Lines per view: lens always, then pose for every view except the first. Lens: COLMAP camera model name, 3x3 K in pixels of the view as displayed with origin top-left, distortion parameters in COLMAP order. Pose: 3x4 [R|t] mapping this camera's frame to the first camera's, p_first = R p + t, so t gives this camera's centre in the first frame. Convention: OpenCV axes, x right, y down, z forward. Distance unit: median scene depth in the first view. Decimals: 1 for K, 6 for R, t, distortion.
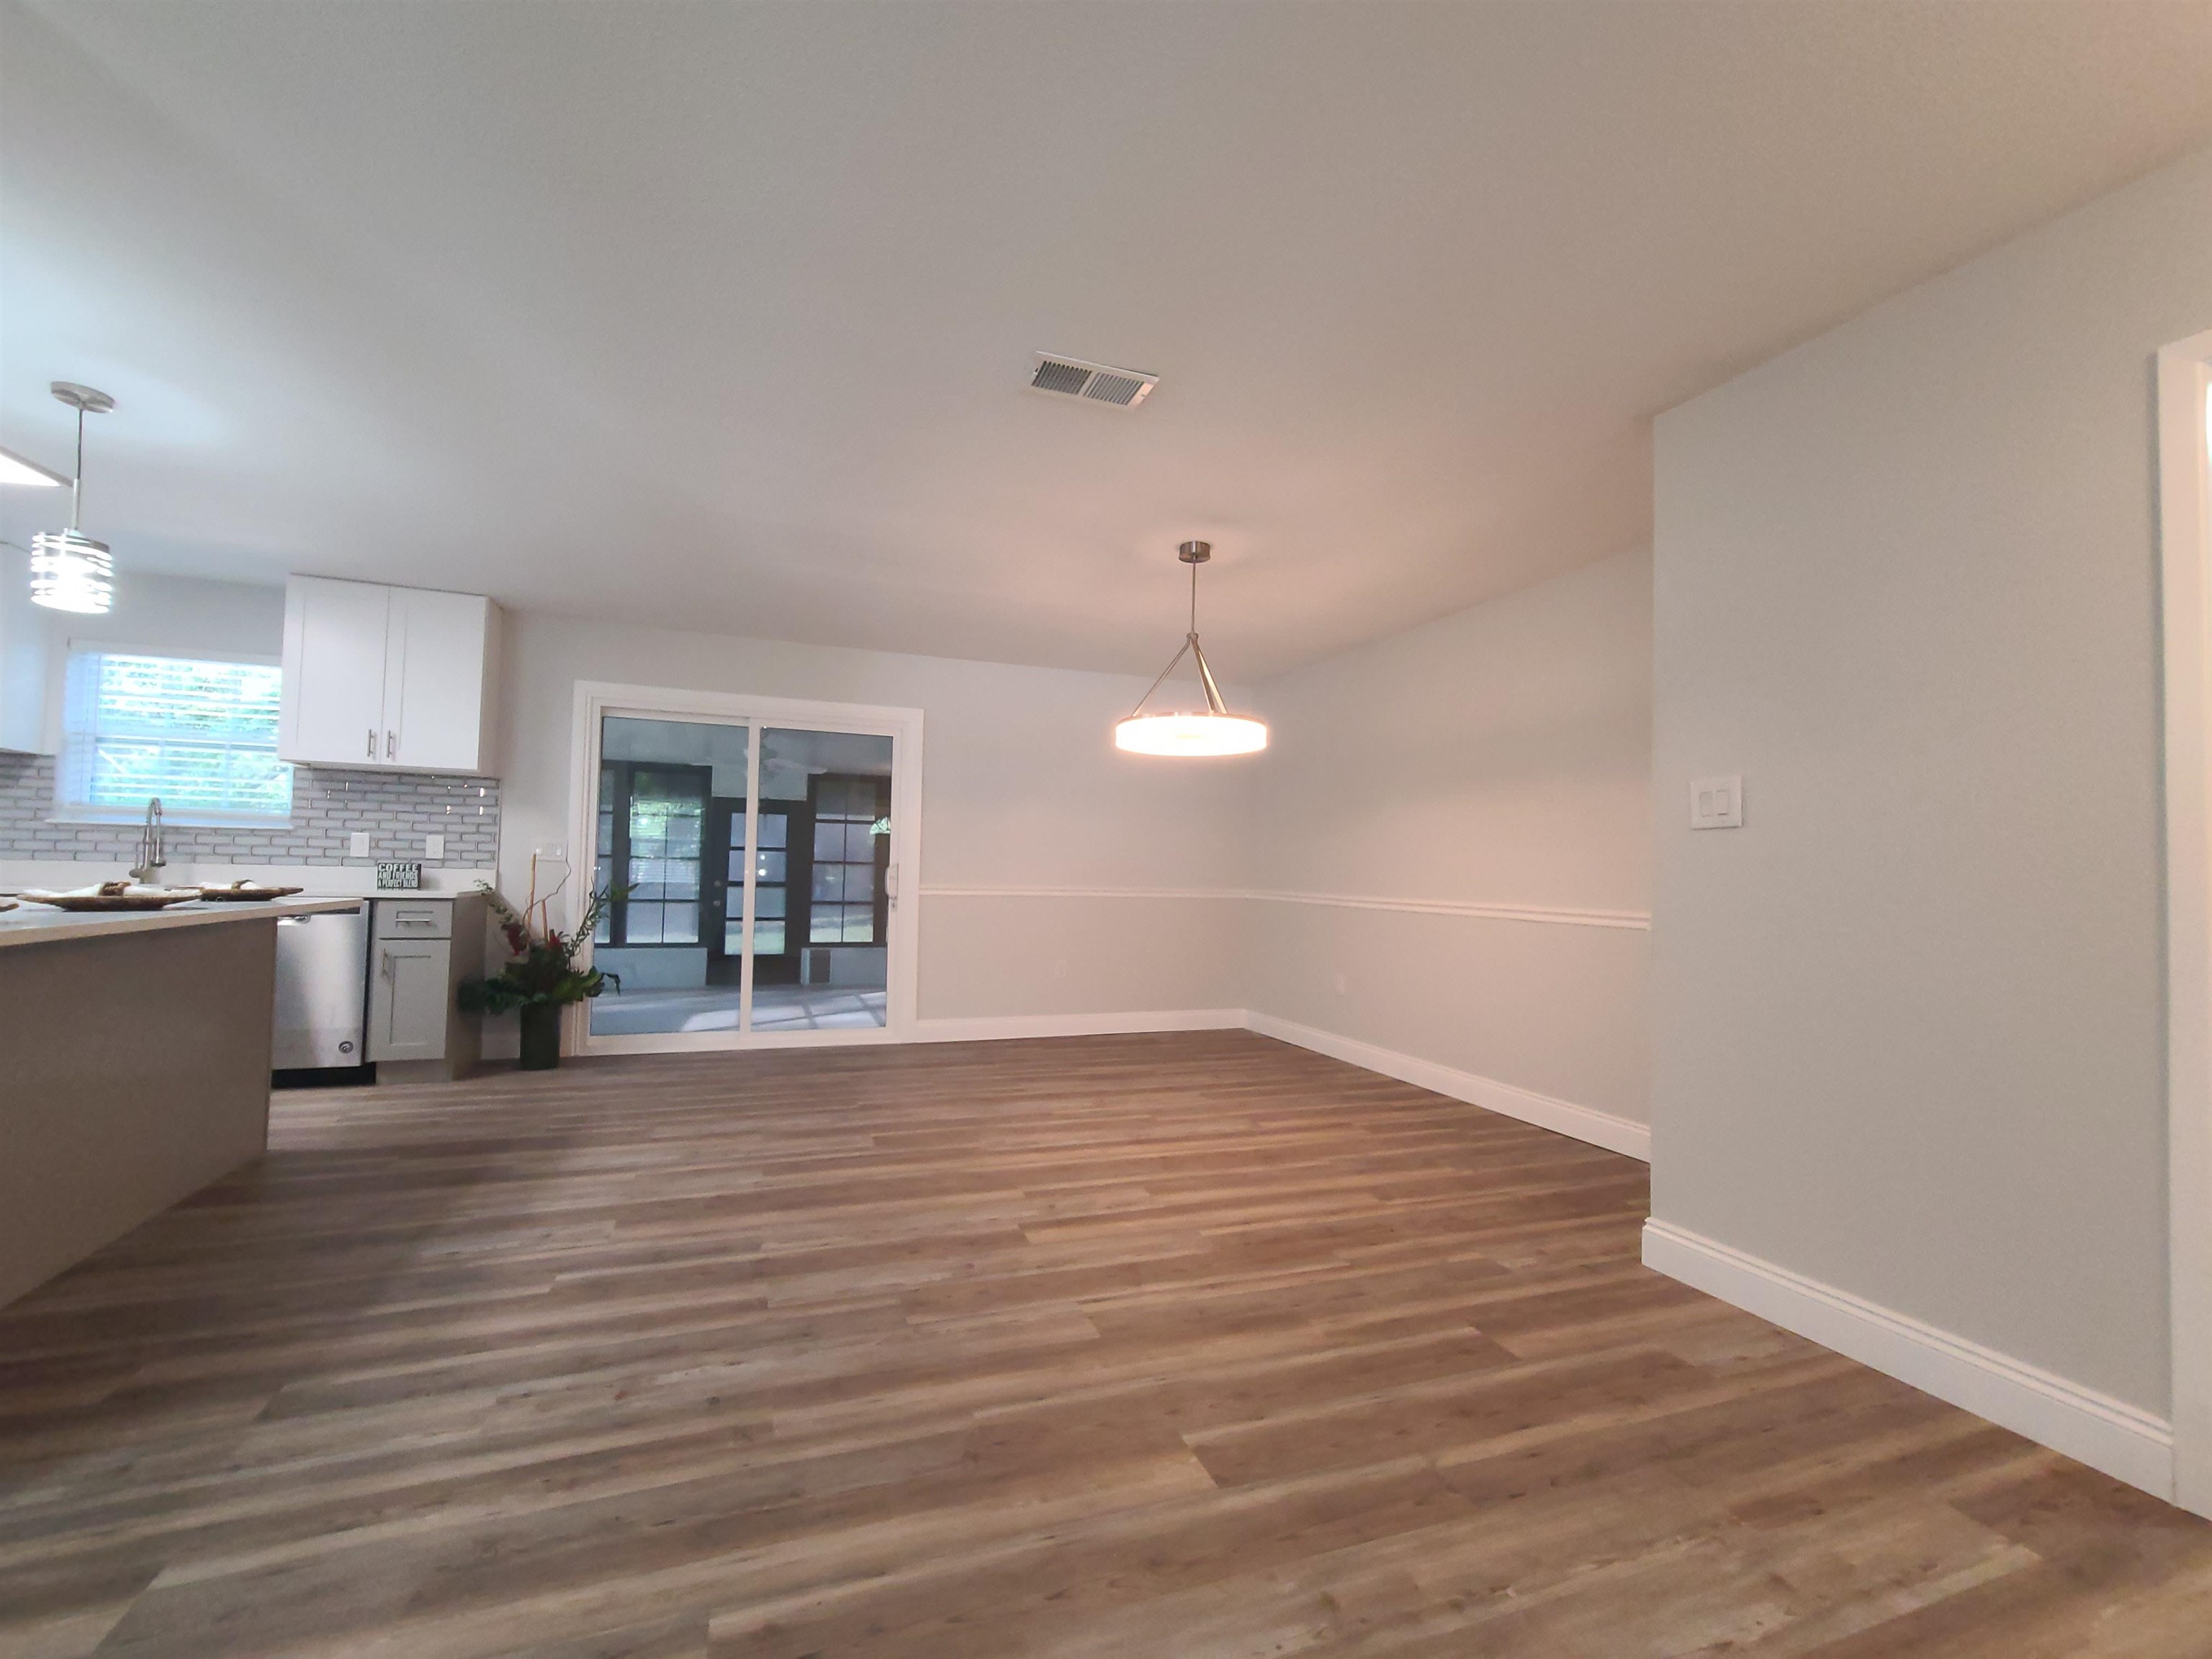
lens RADIAL K [[903.7, 0, 1088.5], [0, 903.7, 843.1], [0, 0, 1]] dist [-0.001935, 0.000088]
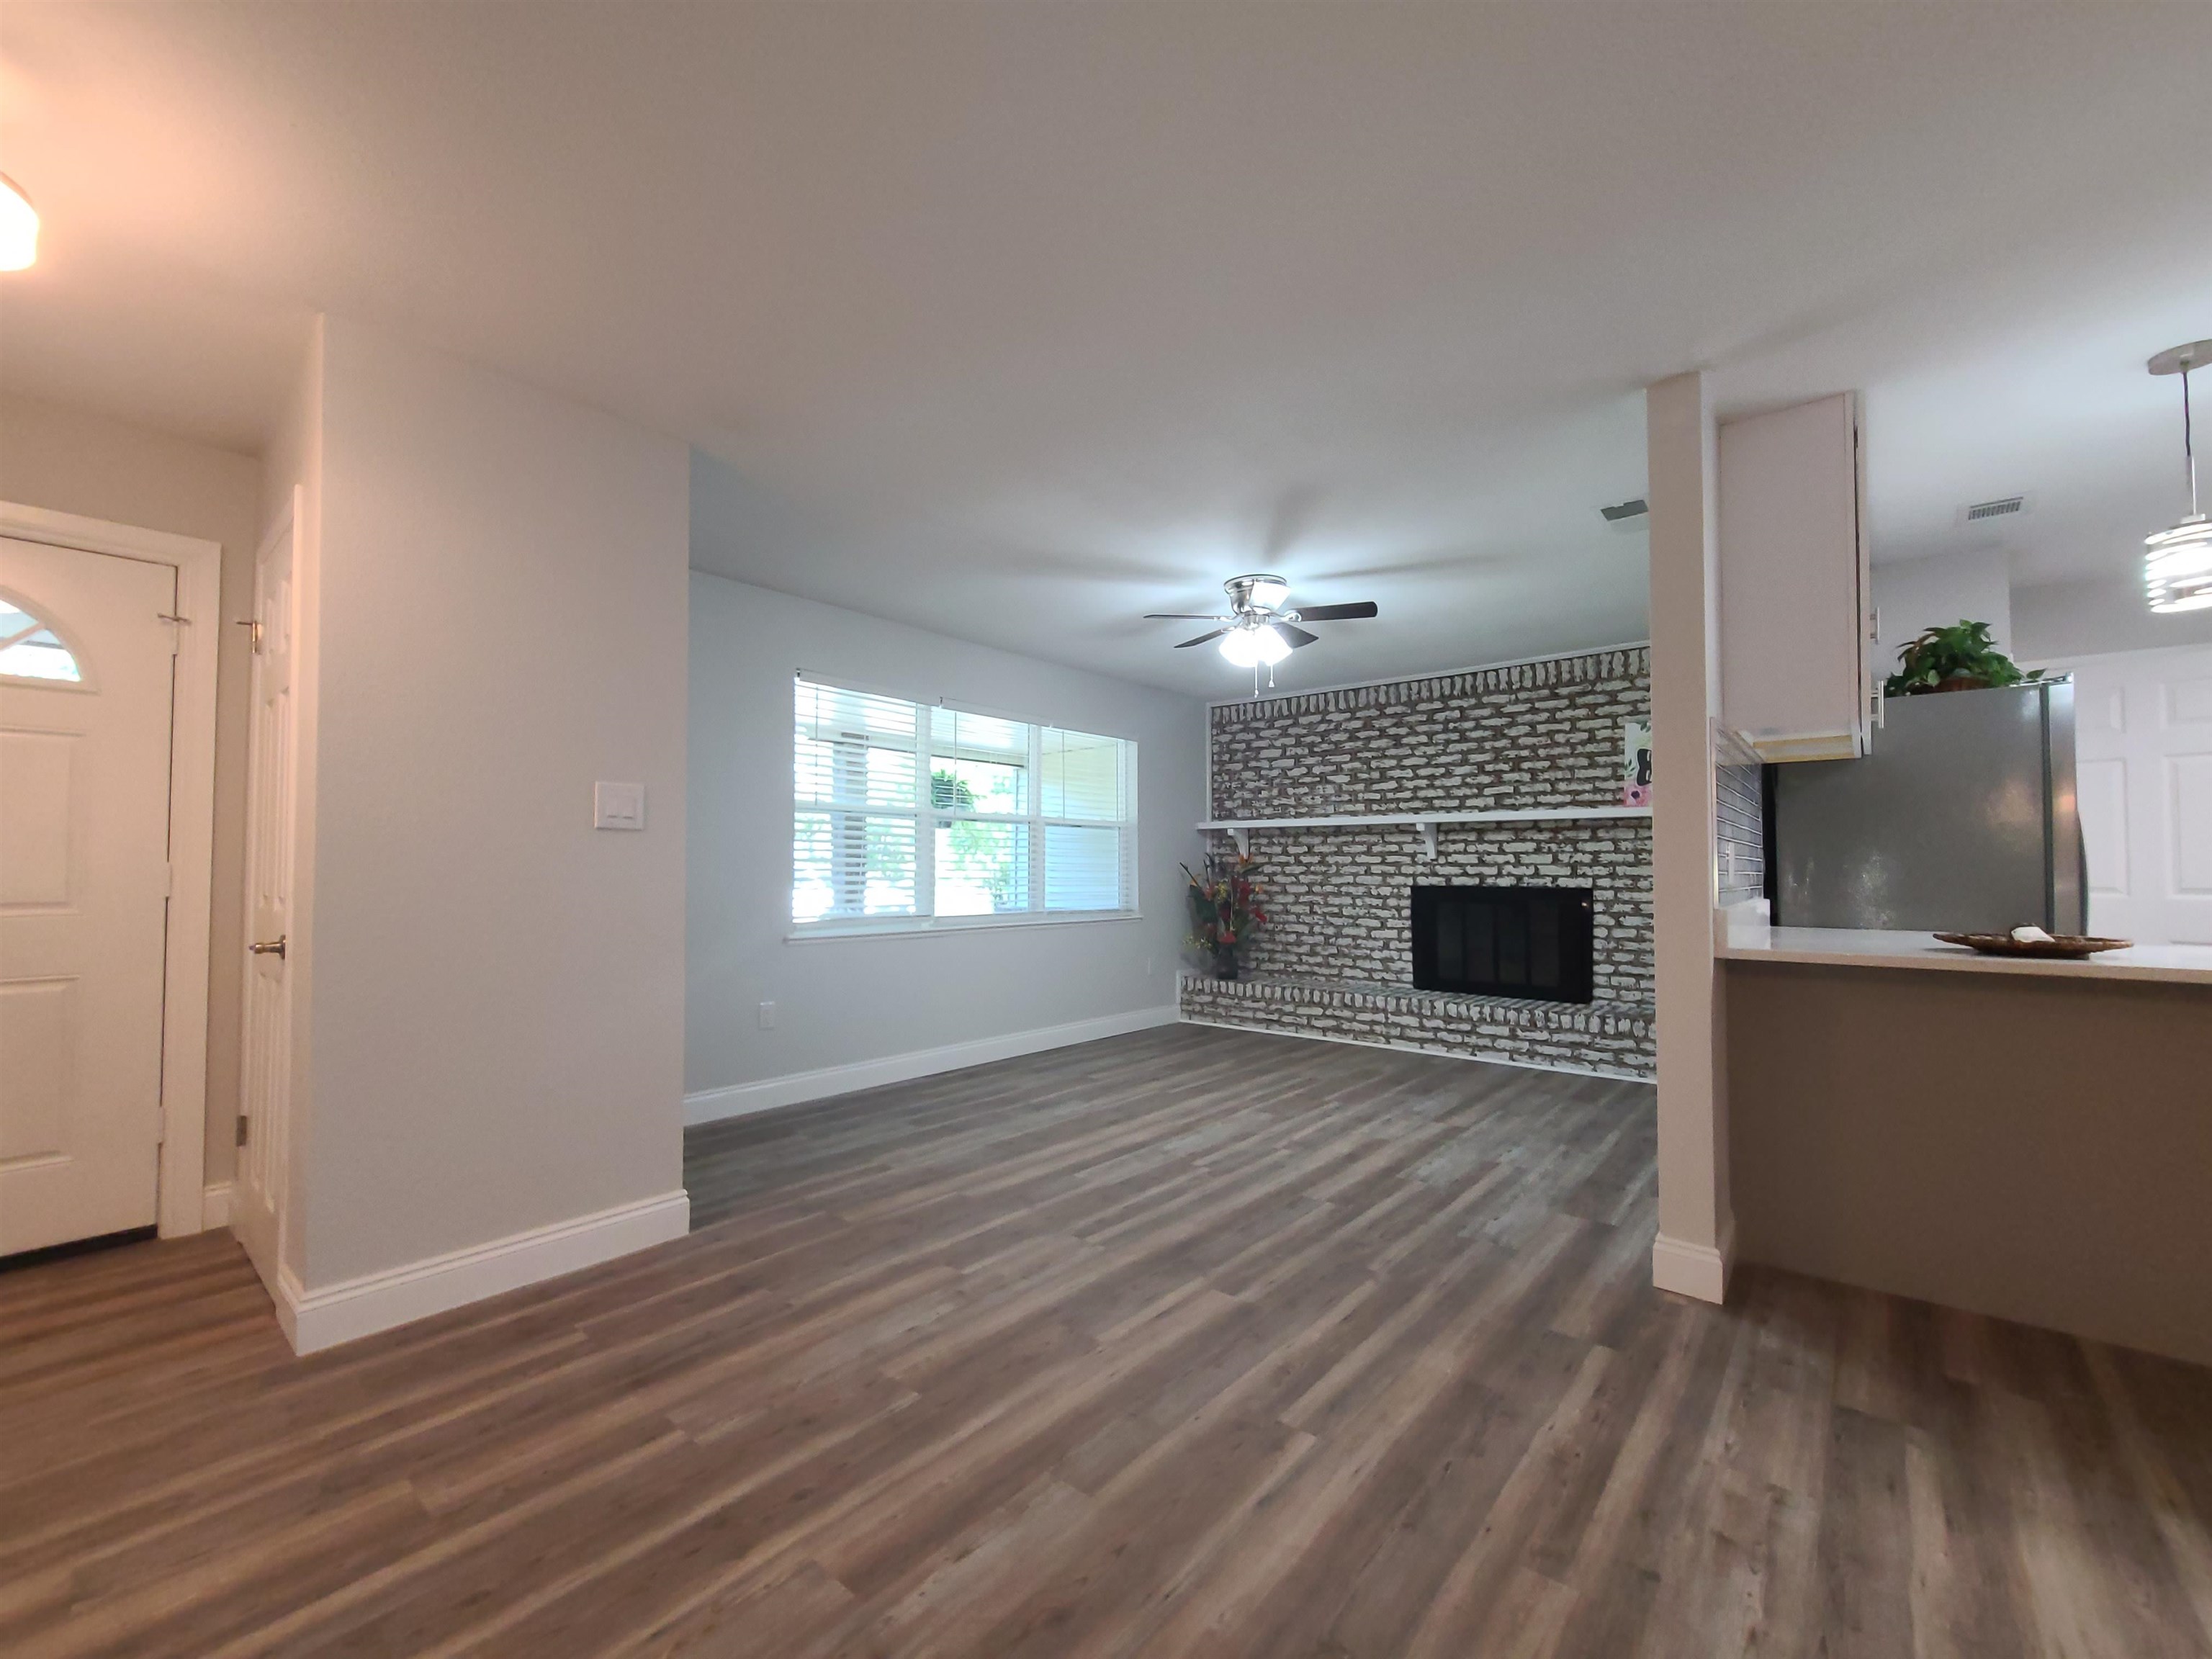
lens RADIAL K [[911.9, 0, 1099.2], [0, 911.9, 844.3], [0, 0, 1]] dist [0.008828, -0.002844]
pose [[-0.872016, -0.039833, -0.487855, 0.215556], [-0.005489, 0.997416, -0.071627, 0.017413], [0.489447, -0.059782, -0.869981, 0.756165]]
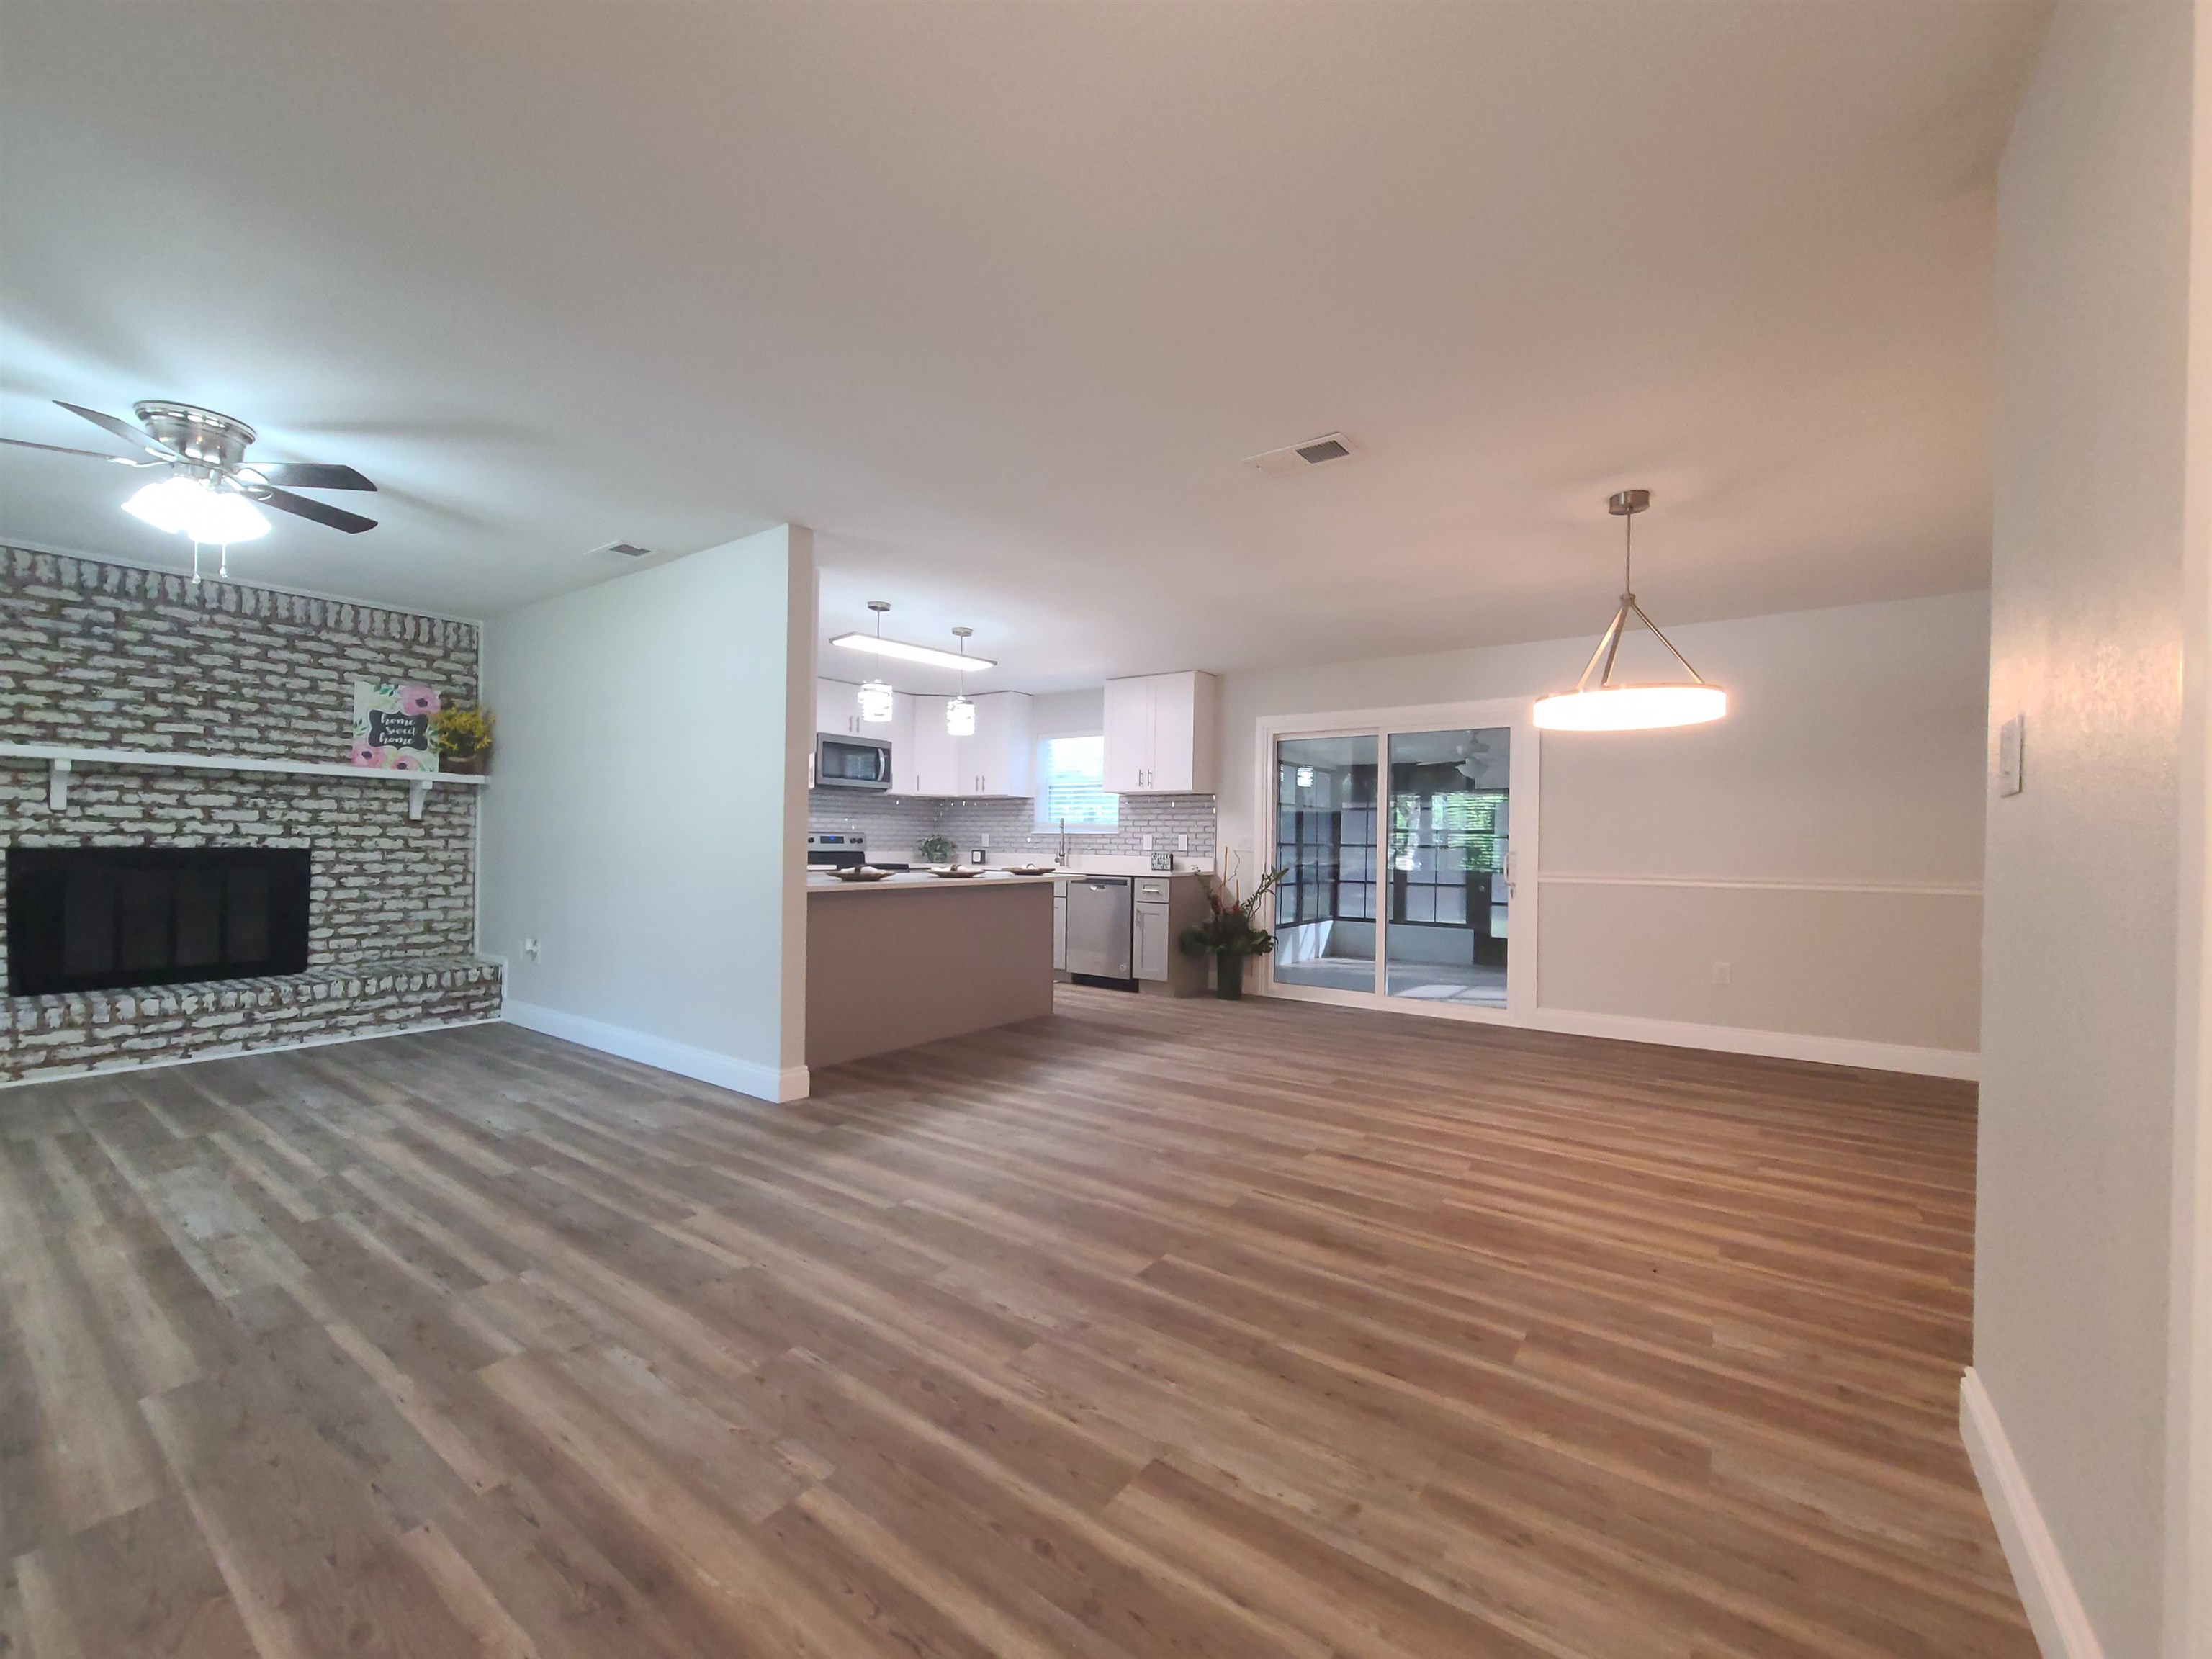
lens RADIAL K [[903.7, 0, 1088.5], [0, 903.7, 843.1], [0, 0, 1]] dist [-0.001935, 0.000088]
pose [[0.554611, -0.014842, -0.831978, 0.598162], [0.027042, 0.999634, 0.000194, 0.000597], [0.831670, -0.022606, 0.554809, 0.056408]]
